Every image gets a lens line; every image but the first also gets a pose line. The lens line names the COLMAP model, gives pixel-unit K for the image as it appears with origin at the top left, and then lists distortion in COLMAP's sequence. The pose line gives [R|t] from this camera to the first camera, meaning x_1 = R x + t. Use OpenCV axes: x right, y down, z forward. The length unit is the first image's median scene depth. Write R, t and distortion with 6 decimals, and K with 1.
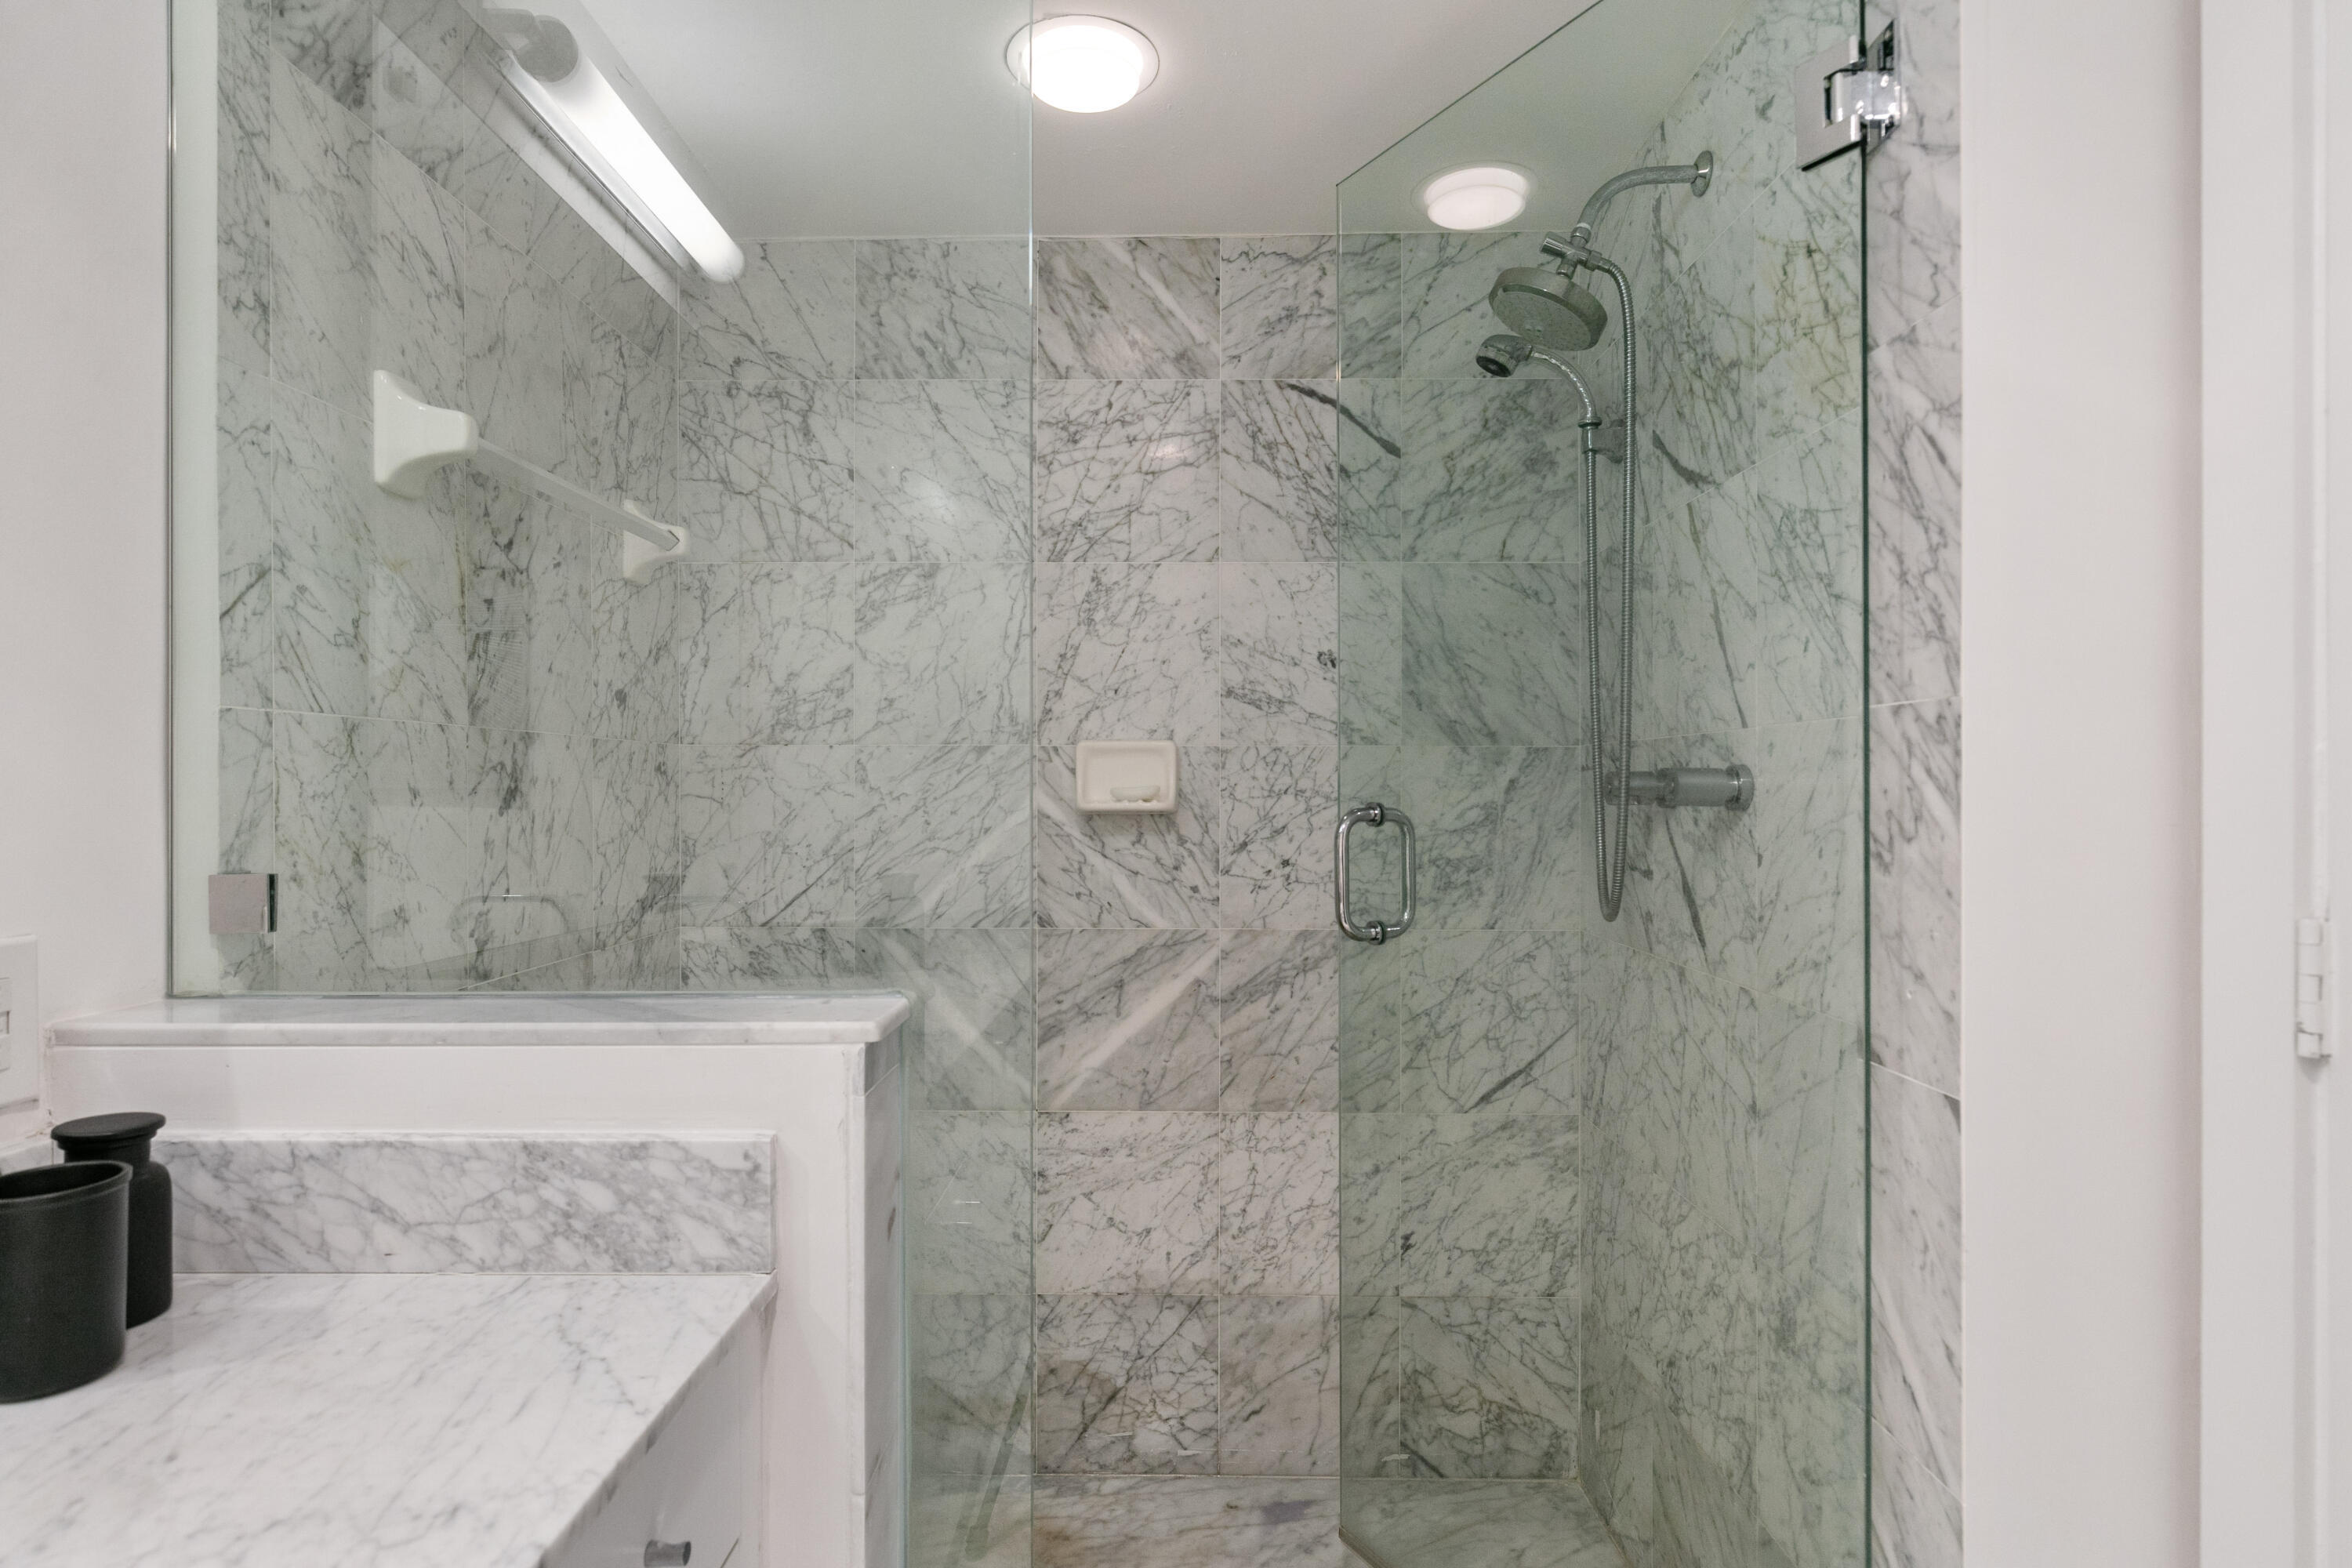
lens RADIAL K [[1211.1, 0, 1170.9], [0, 1211.1, 785.5], [0, 0, 1]] dist [-0.003341, -0.001952]
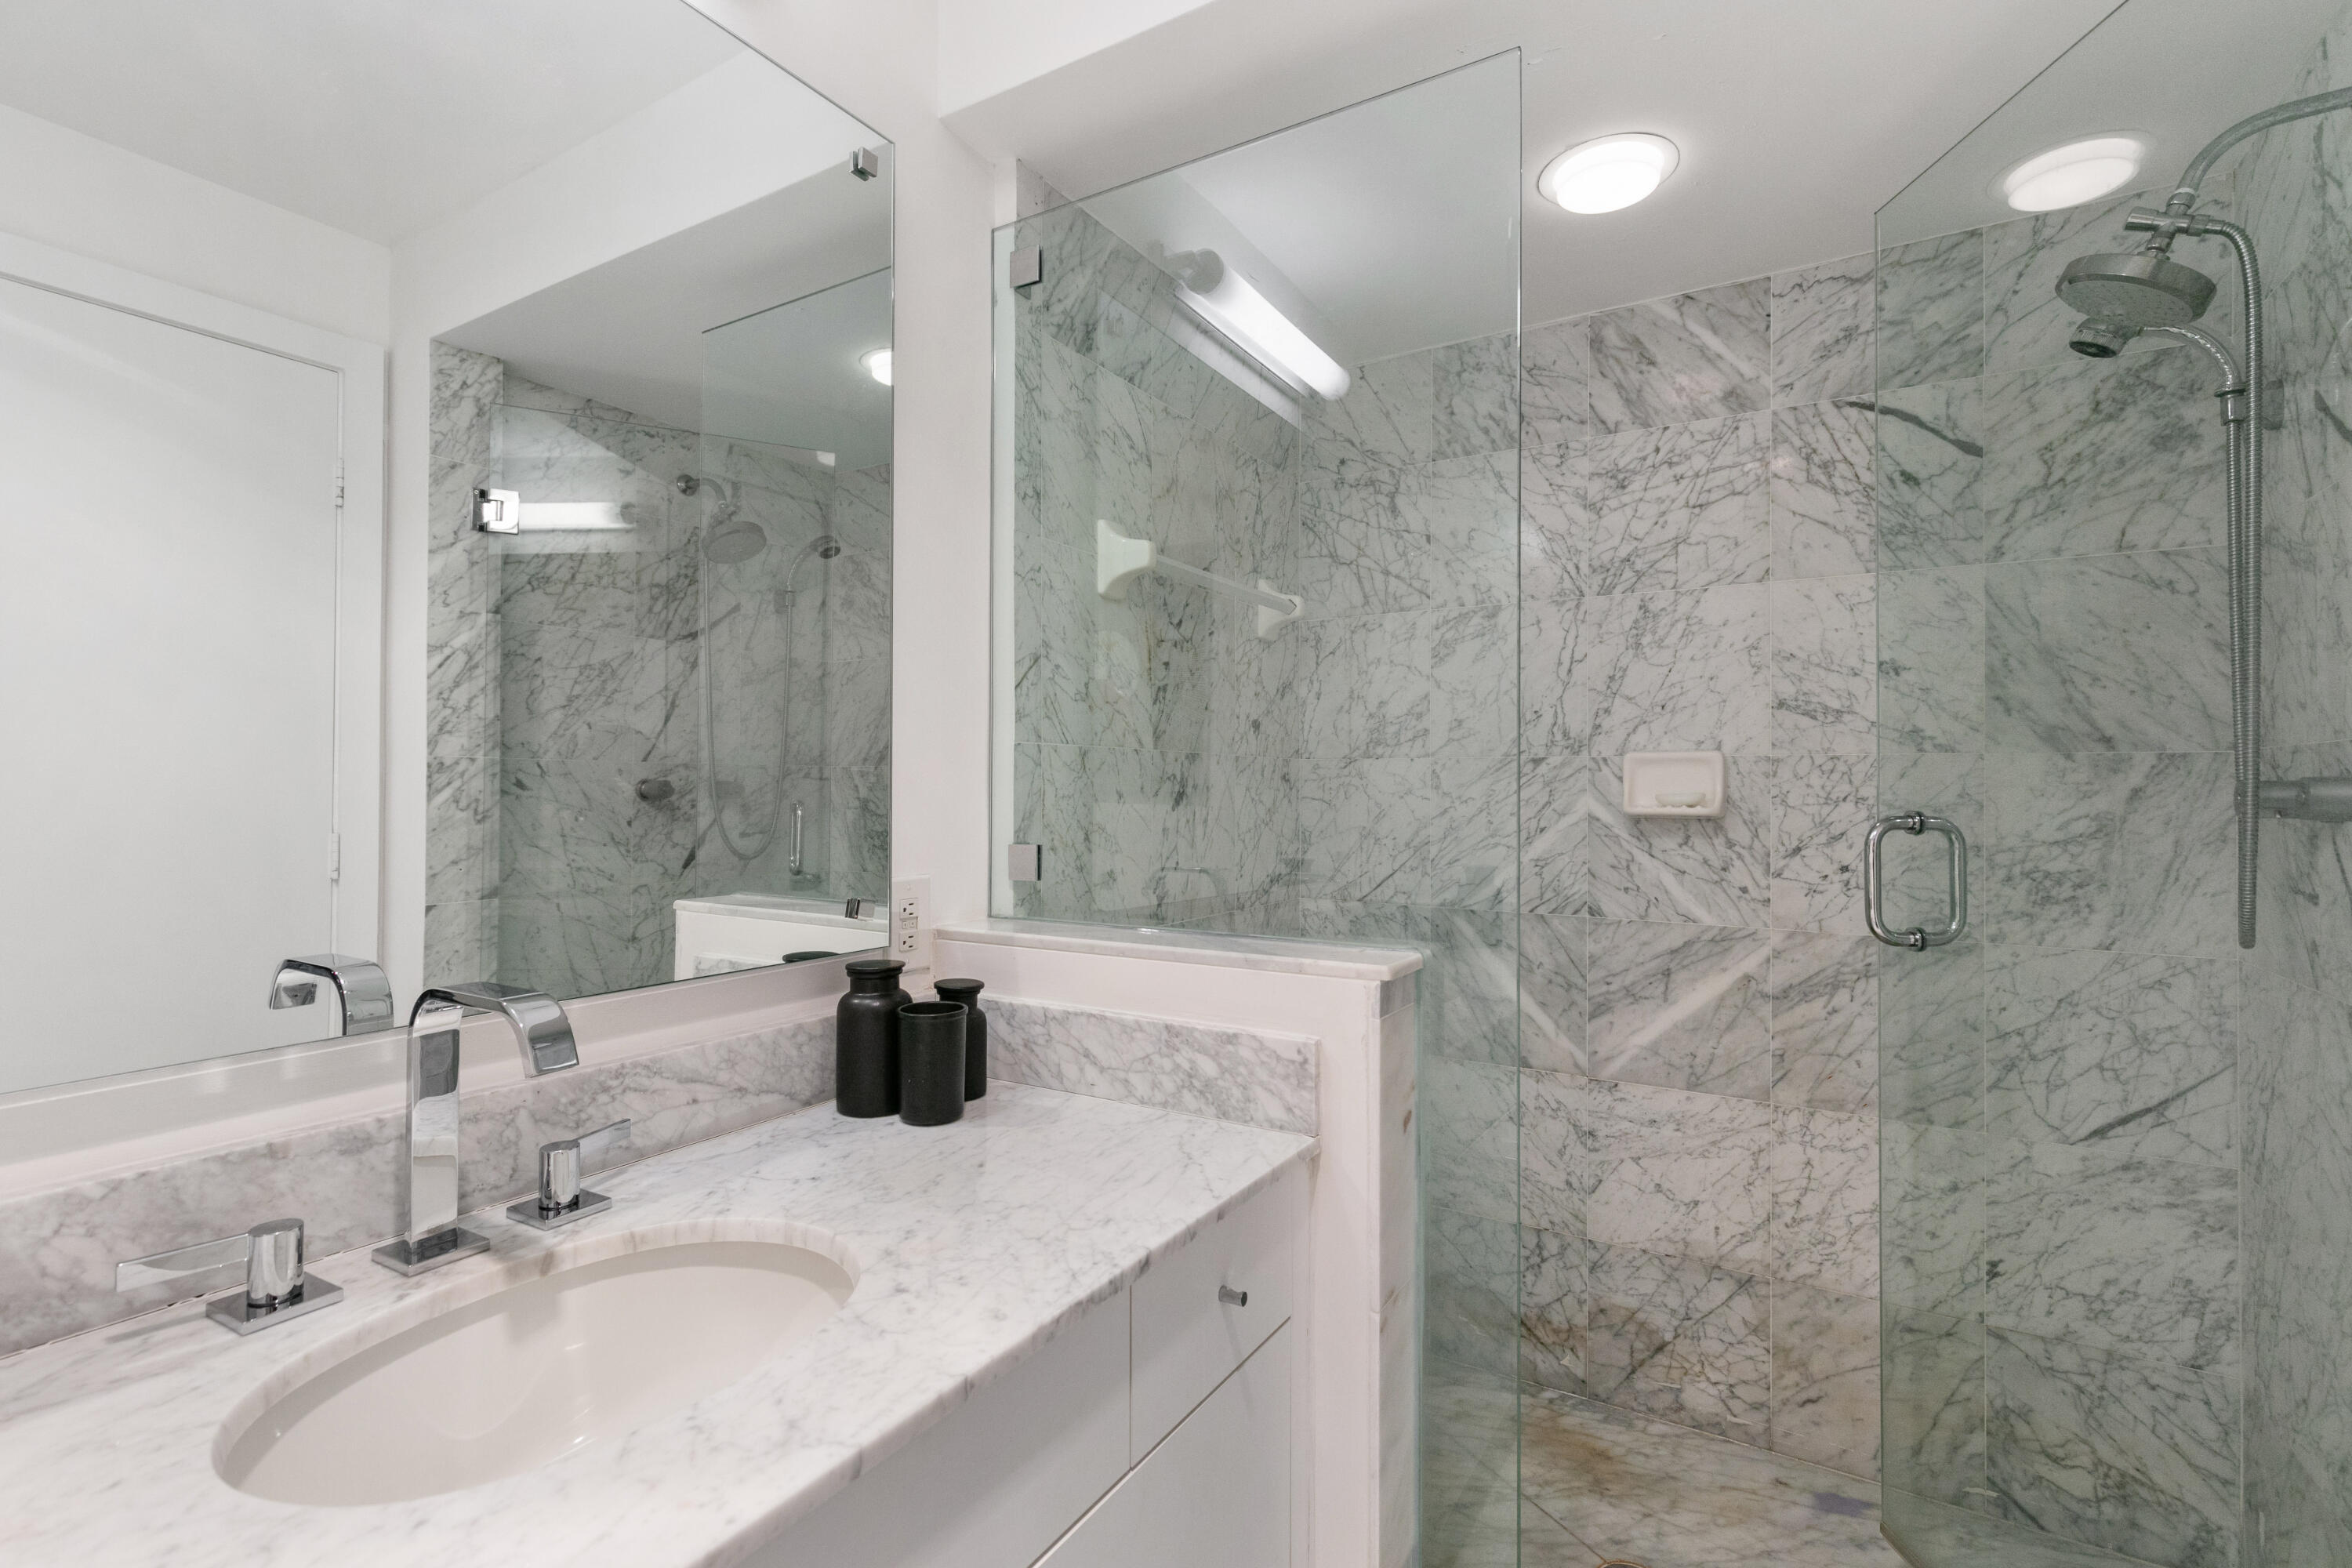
lens RADIAL K [[1081.7, 0, 1175.0], [0, 1081.7, 775.2], [0, 0, 1]] dist [0.002561, -0.000176]
pose [[0.858794, -0.001784, -0.512317, 0.082659], [-0.004602, 0.999927, -0.011196, -0.002577], [0.512300, 0.011973, 0.858723, -0.081863]]
